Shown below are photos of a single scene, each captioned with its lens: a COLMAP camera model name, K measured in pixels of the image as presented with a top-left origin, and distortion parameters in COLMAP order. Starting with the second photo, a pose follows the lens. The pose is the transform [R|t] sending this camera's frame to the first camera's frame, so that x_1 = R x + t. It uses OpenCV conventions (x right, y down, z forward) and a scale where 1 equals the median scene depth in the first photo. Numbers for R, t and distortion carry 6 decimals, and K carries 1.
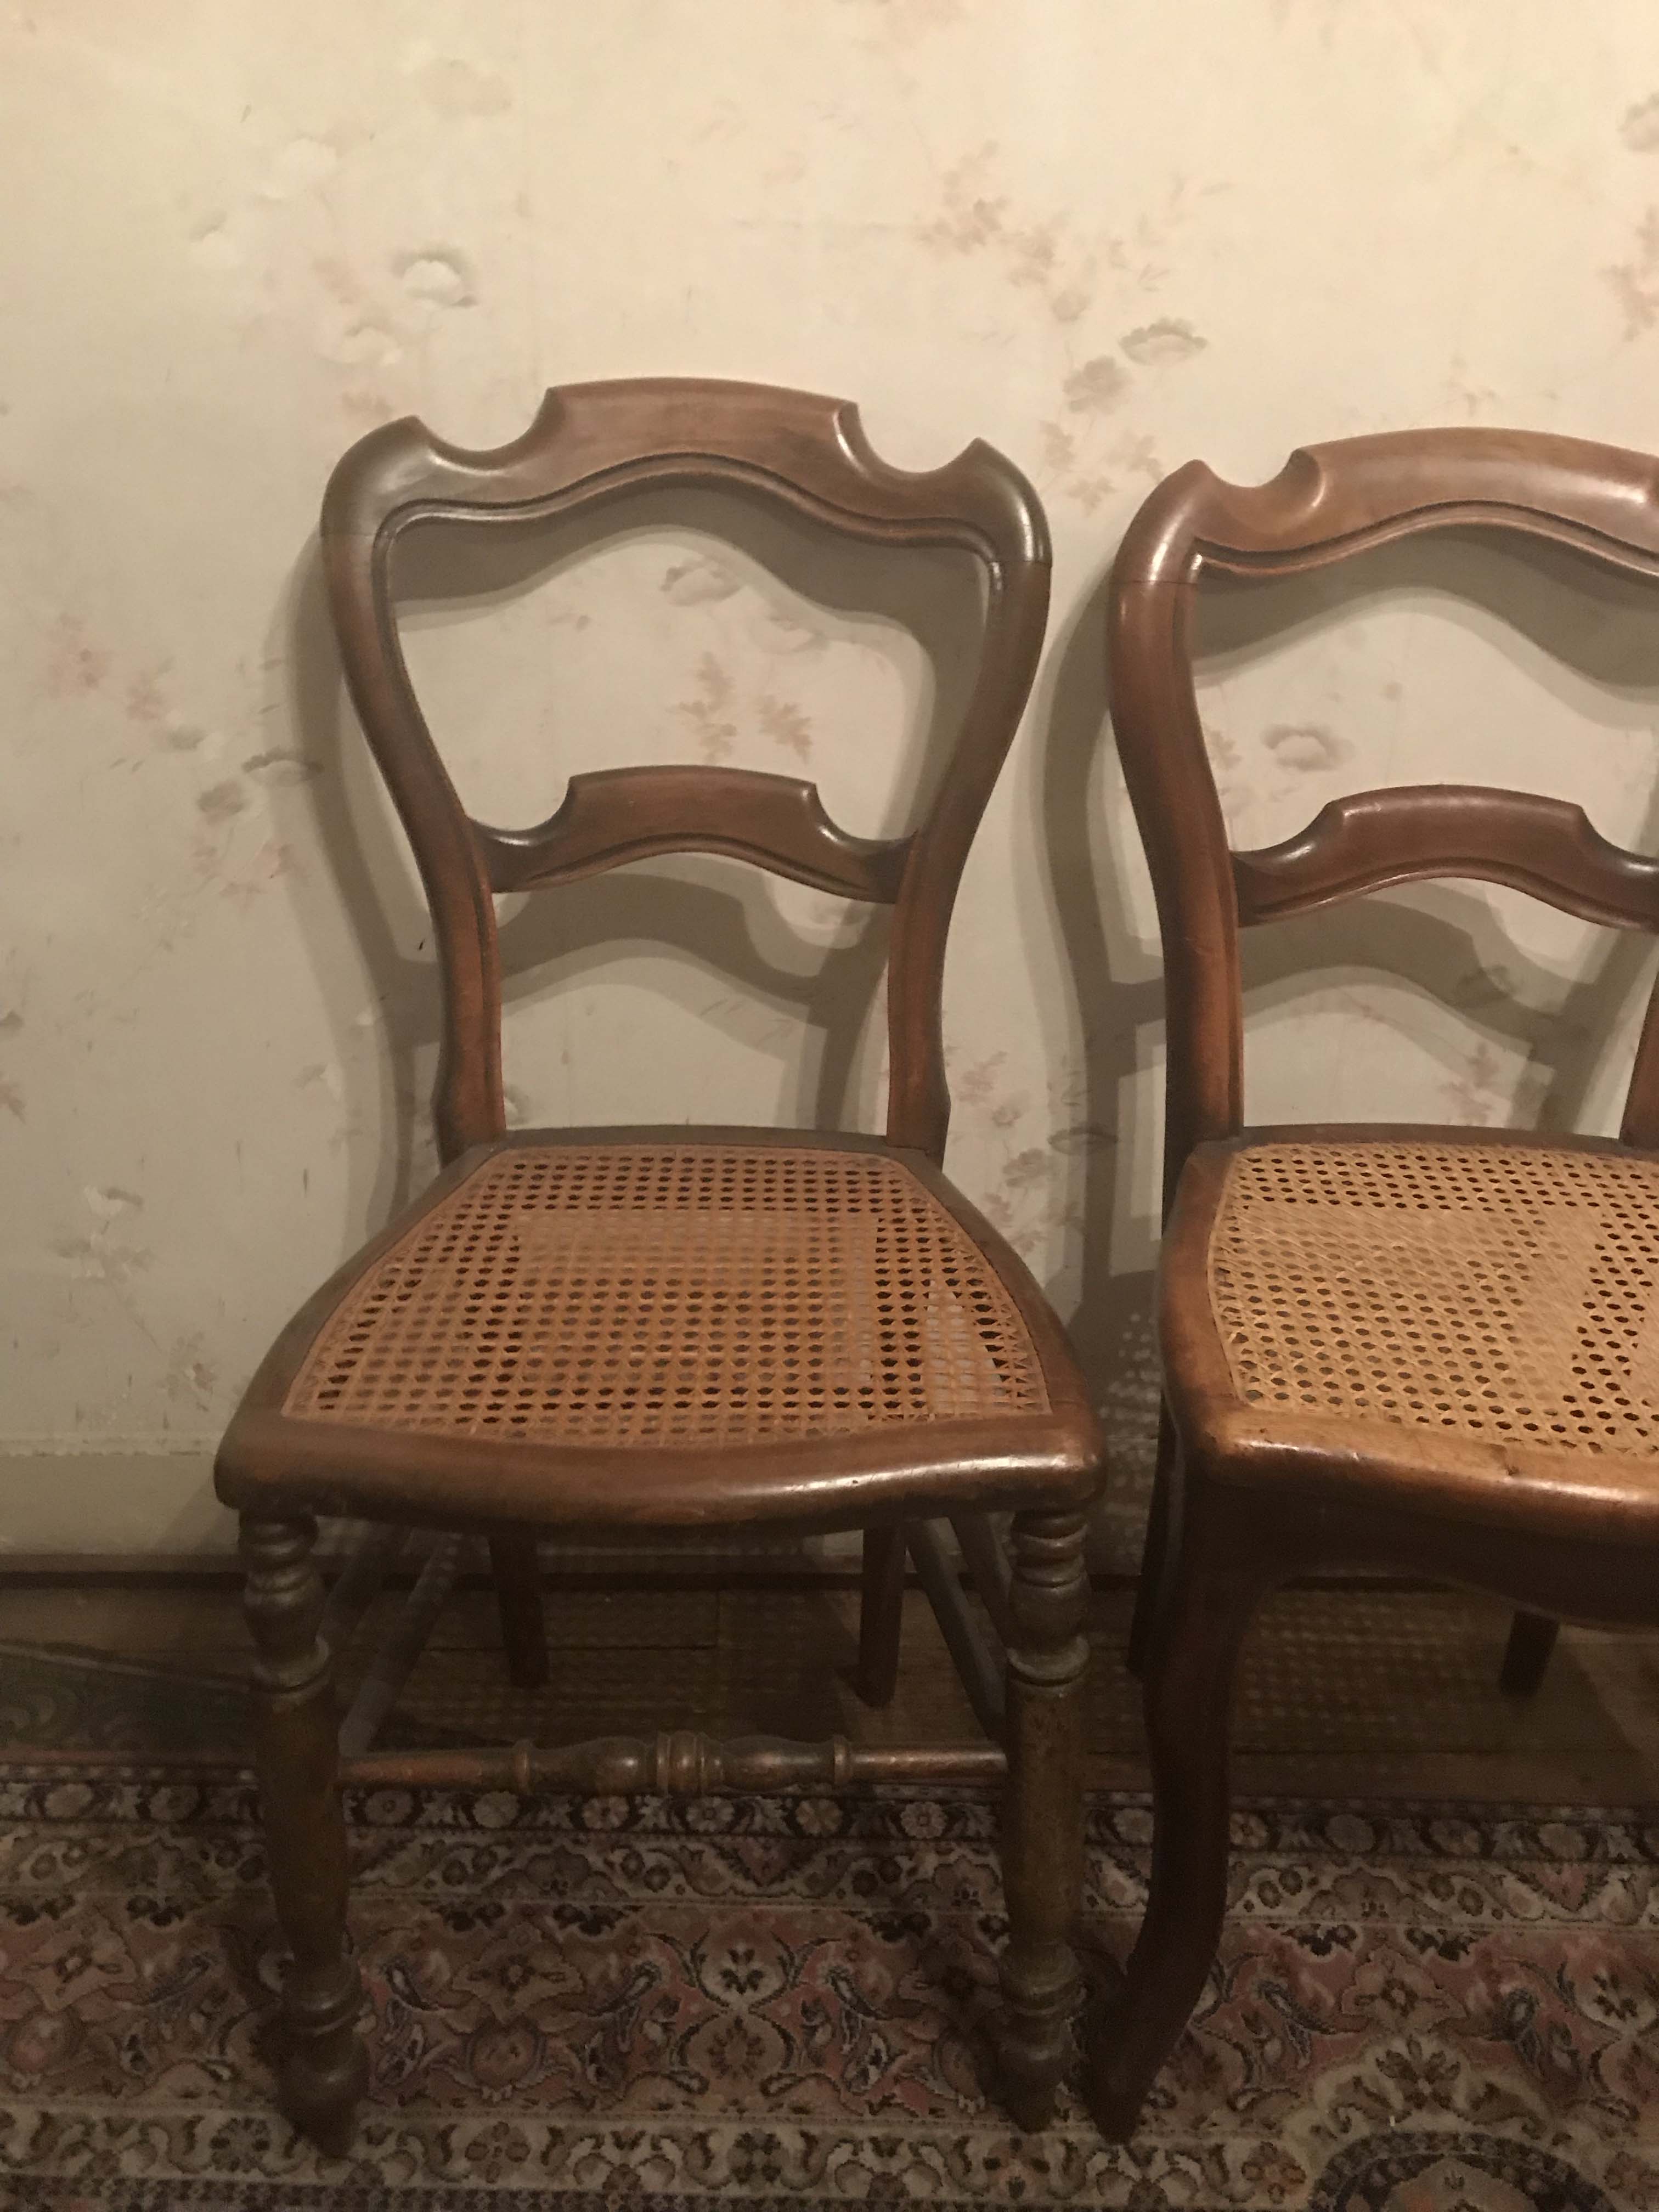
lens RADIAL K [[1820.0, 0, 831.9], [0, 1820.0, 1086.4], [0, 0, 1]] dist [0.023699, -0.020935]
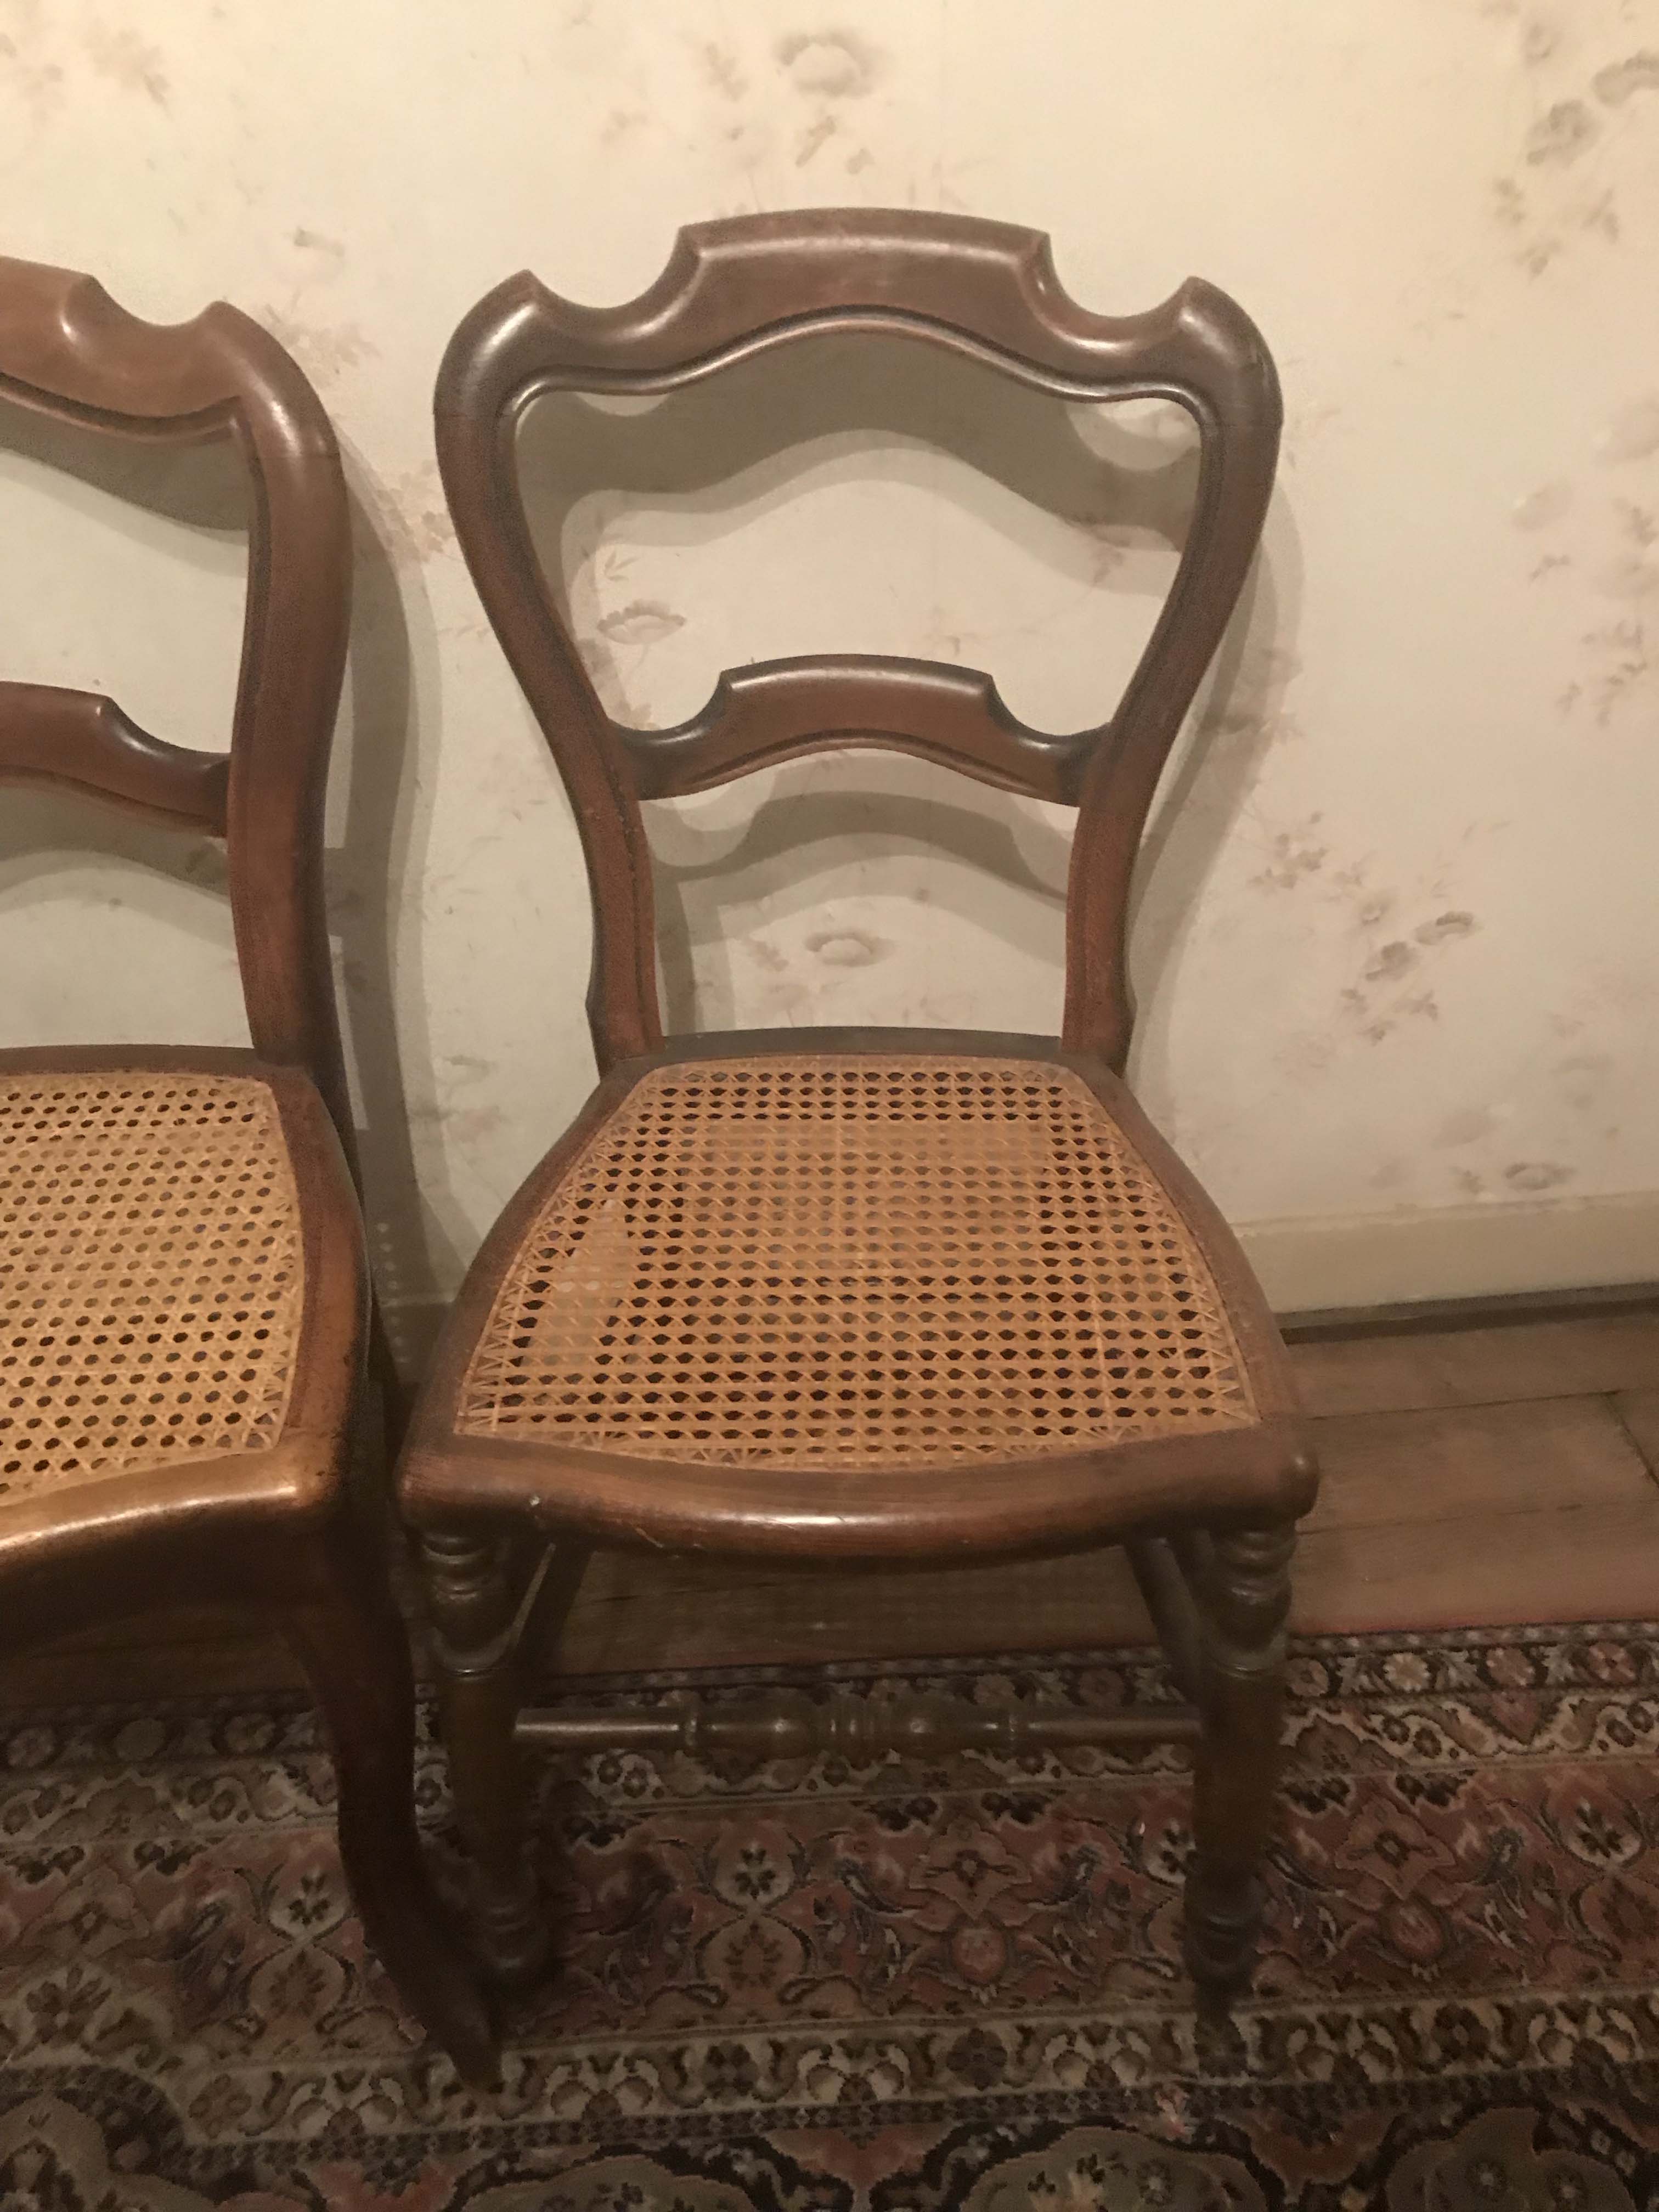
lens RADIAL K [[1820.0, 0, 858.8], [0, 1820.0, 1065.8], [0, 0, 1]] dist [0.023699, -0.020935]
pose [[0.996809, -0.074609, 0.028363, 0.731984], [0.067260, 0.976486, 0.204820, -0.136805], [-0.042977, -0.202258, 0.978389, 0.094342]]
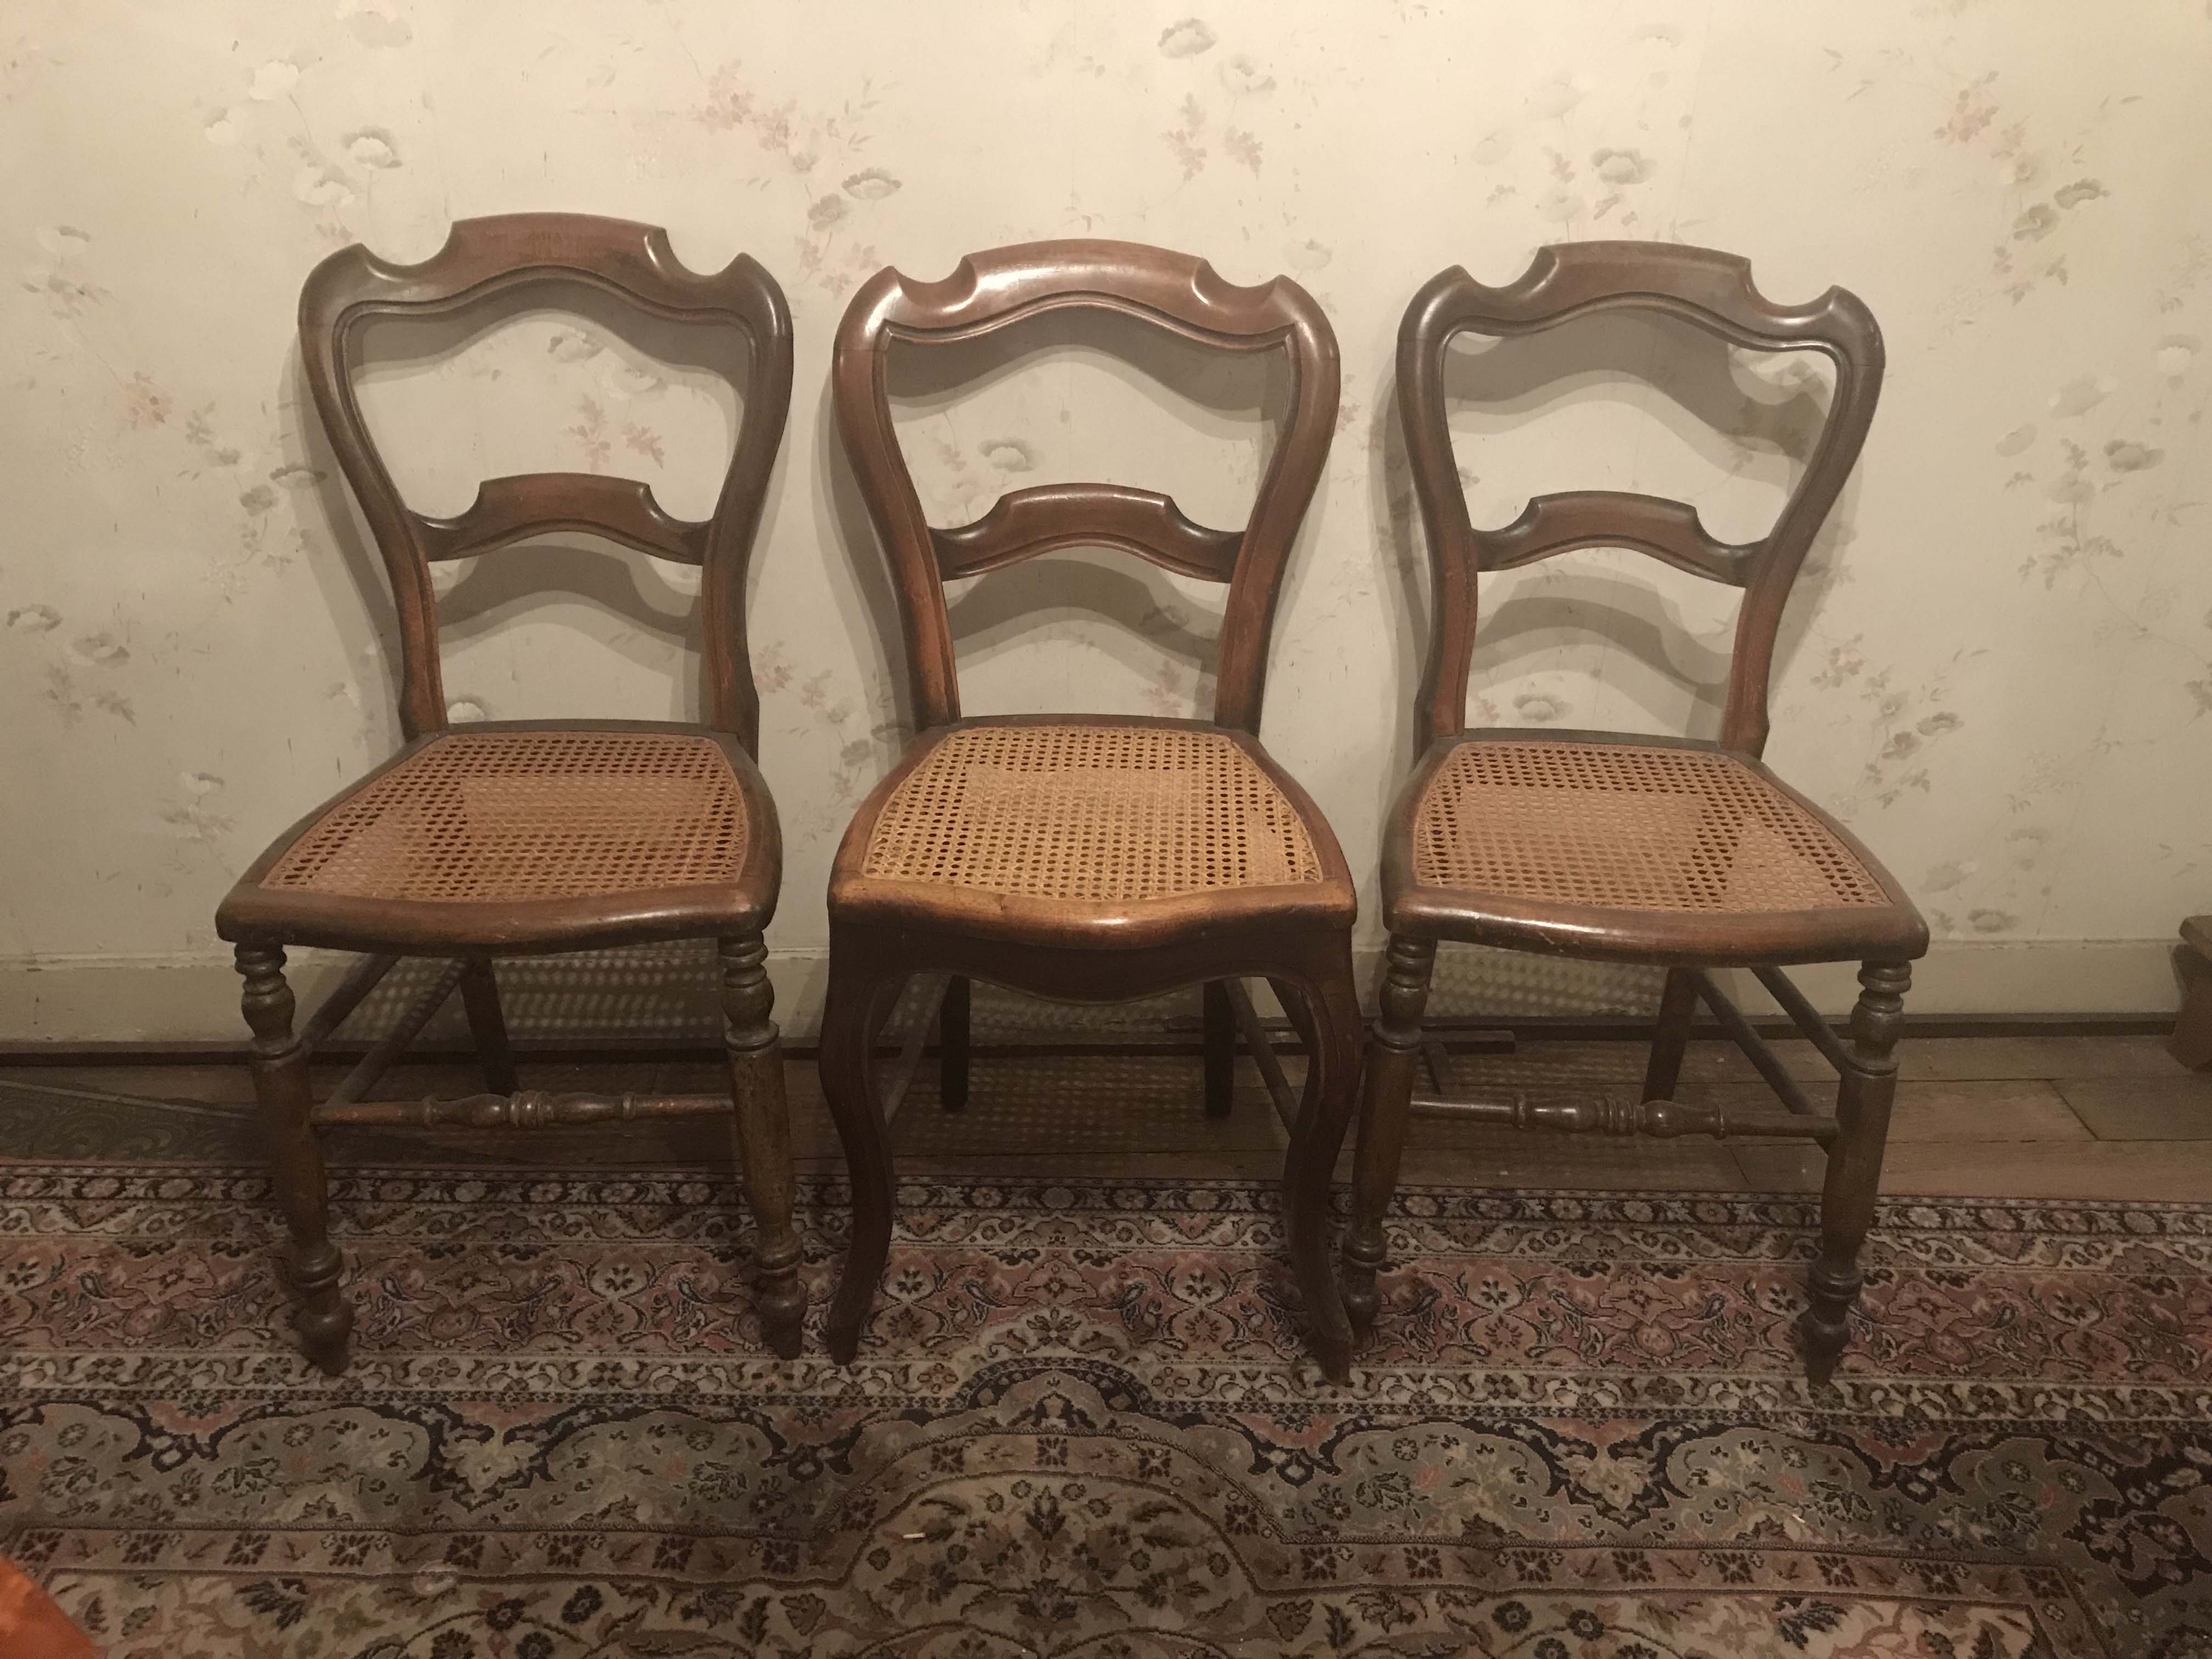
lens RADIAL K [[1820.0, 0, 1106.5], [0, 1820.0, 807.7], [0, 0, 1]] dist [0.023699, -0.020935]
pose [[0.999881, -0.013189, 0.008001, 0.342982], [0.012881, 0.999218, 0.037375, 0.044880], [-0.008488, -0.037267, 0.999269, -0.489232]]
